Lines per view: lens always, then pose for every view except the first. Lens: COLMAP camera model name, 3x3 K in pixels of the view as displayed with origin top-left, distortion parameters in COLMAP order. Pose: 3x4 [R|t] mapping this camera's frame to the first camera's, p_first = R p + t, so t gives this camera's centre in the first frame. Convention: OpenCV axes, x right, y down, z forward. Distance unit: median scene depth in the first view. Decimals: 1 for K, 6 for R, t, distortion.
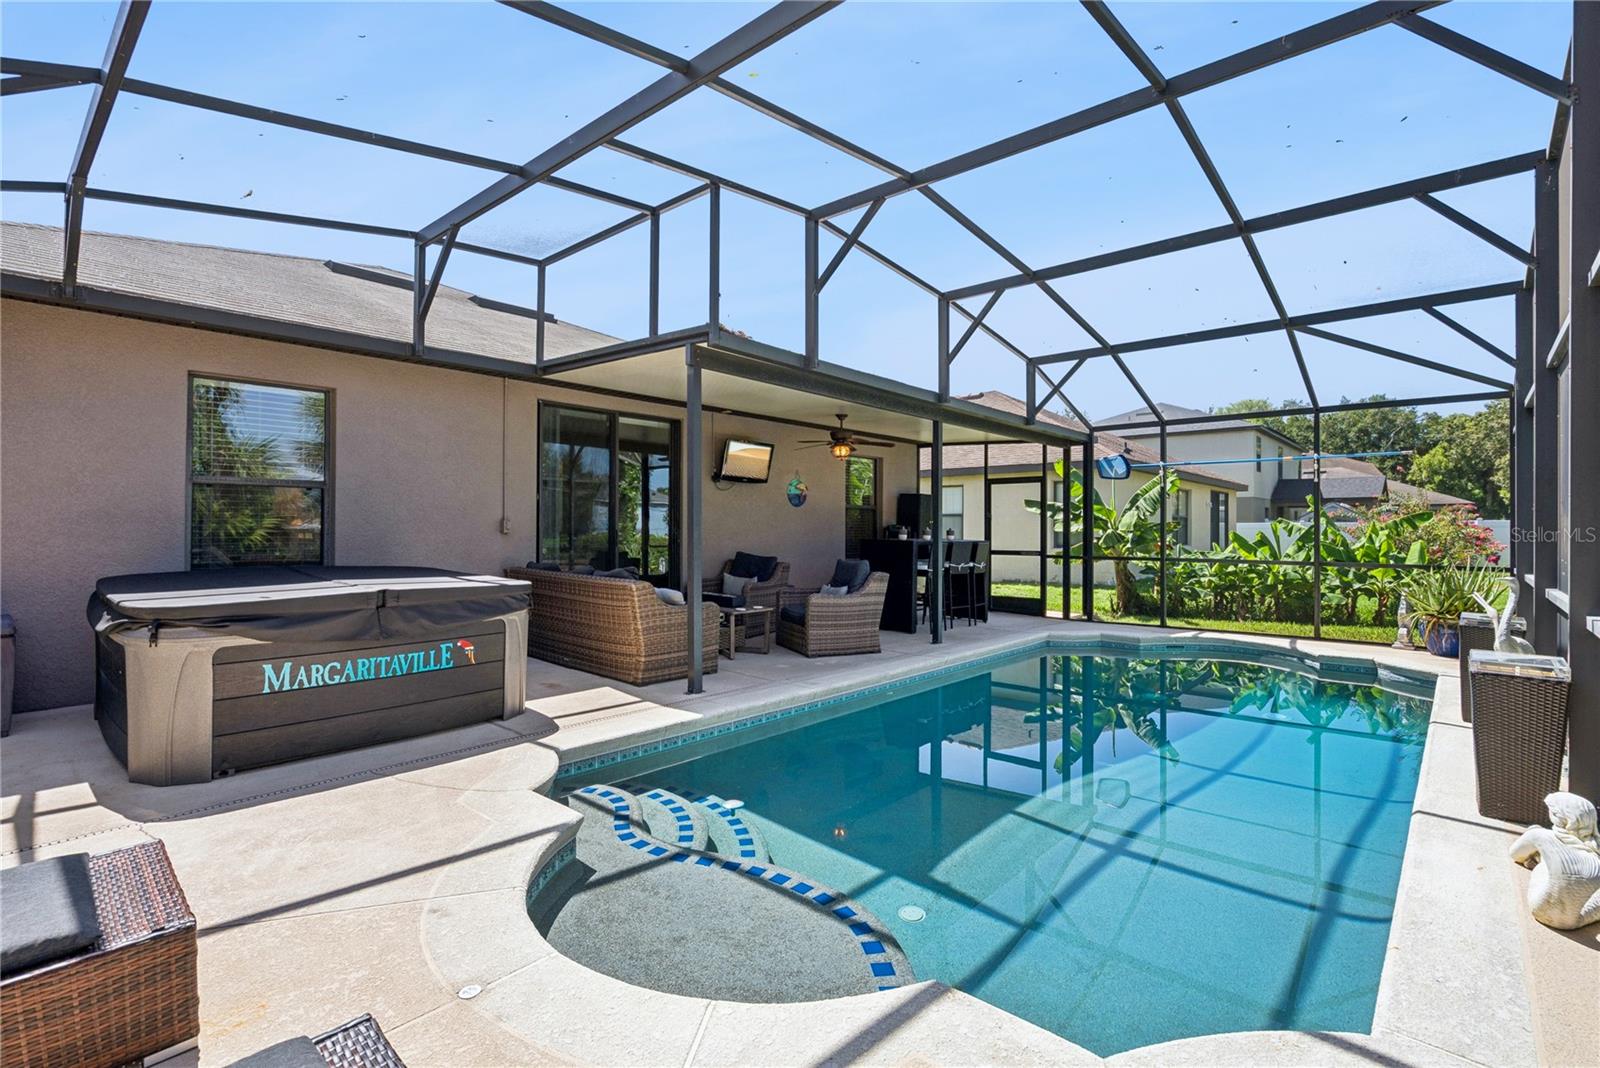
lens RADIAL K [[735.0, 0, 801.5], [0, 735.0, 530.0], [0, 0, 1]] dist [-0.006814, 0.004143]
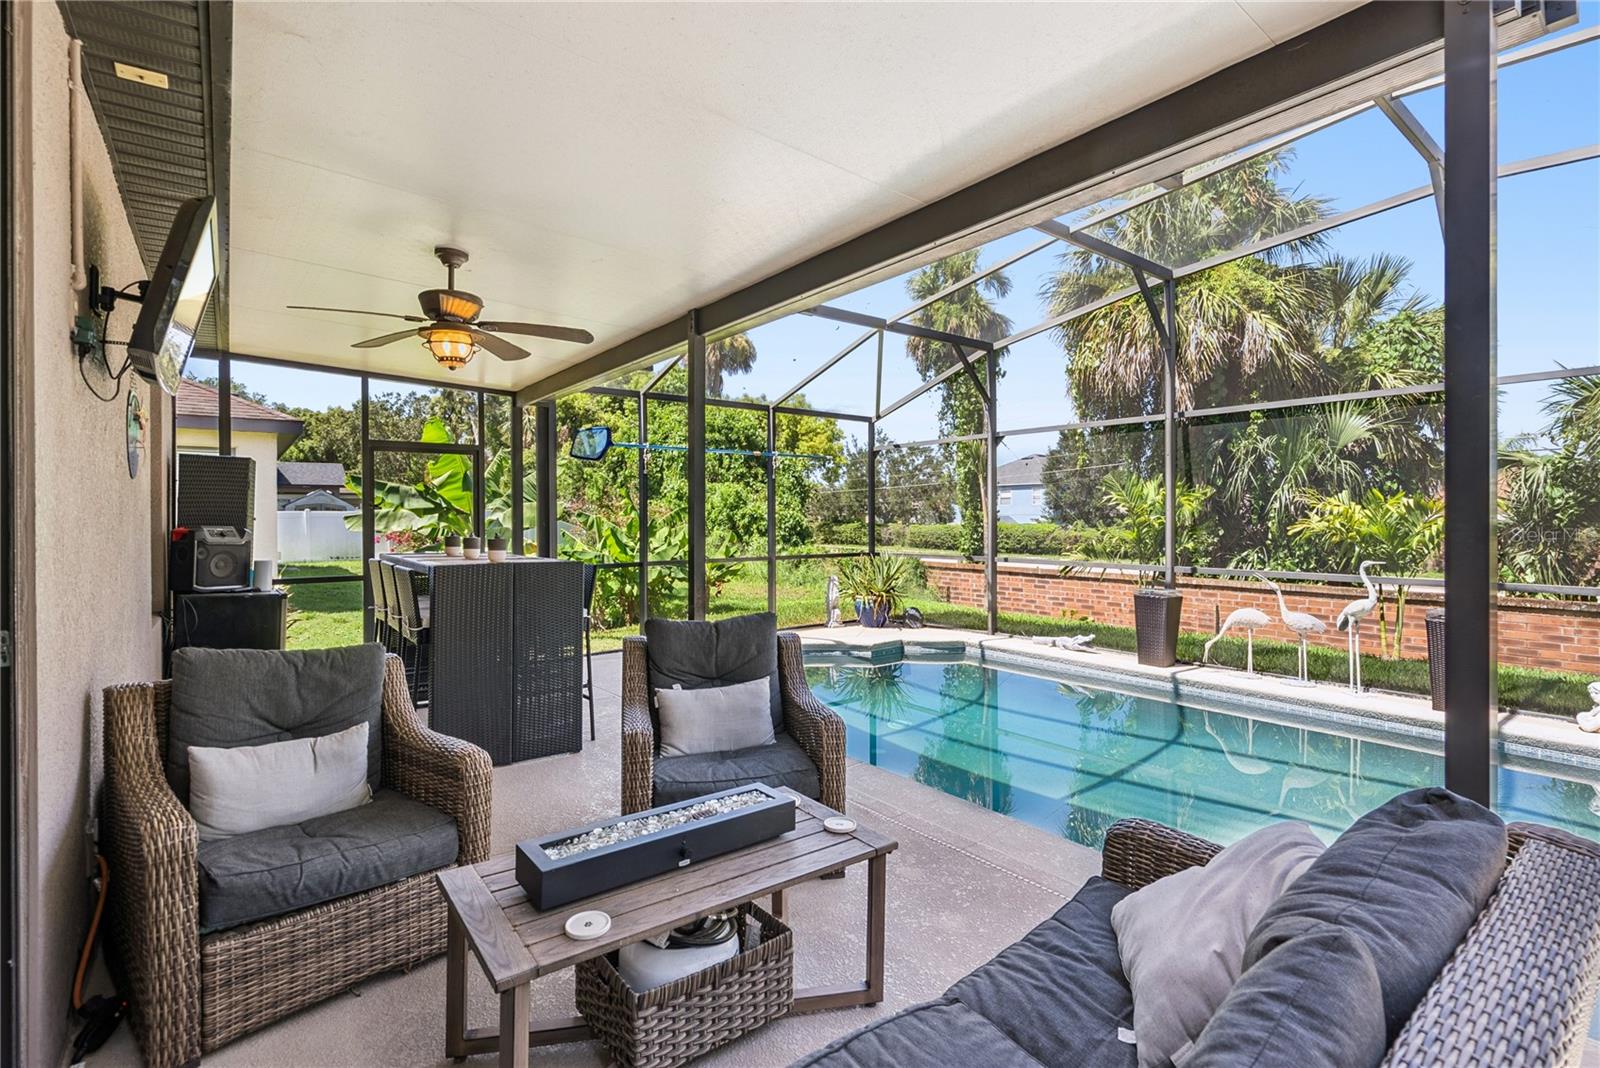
lens RADIAL K [[746.3, 0, 812.0], [0, 746.3, 520.0], [0, 0, 1]] dist [0.000381, 0.005186]
pose [[0.181843, -0.009780, 0.983279, -0.364444], [0.004993, 0.999947, 0.009022, -0.018966], [-0.983315, 0.003269, 0.181882, 0.875335]]
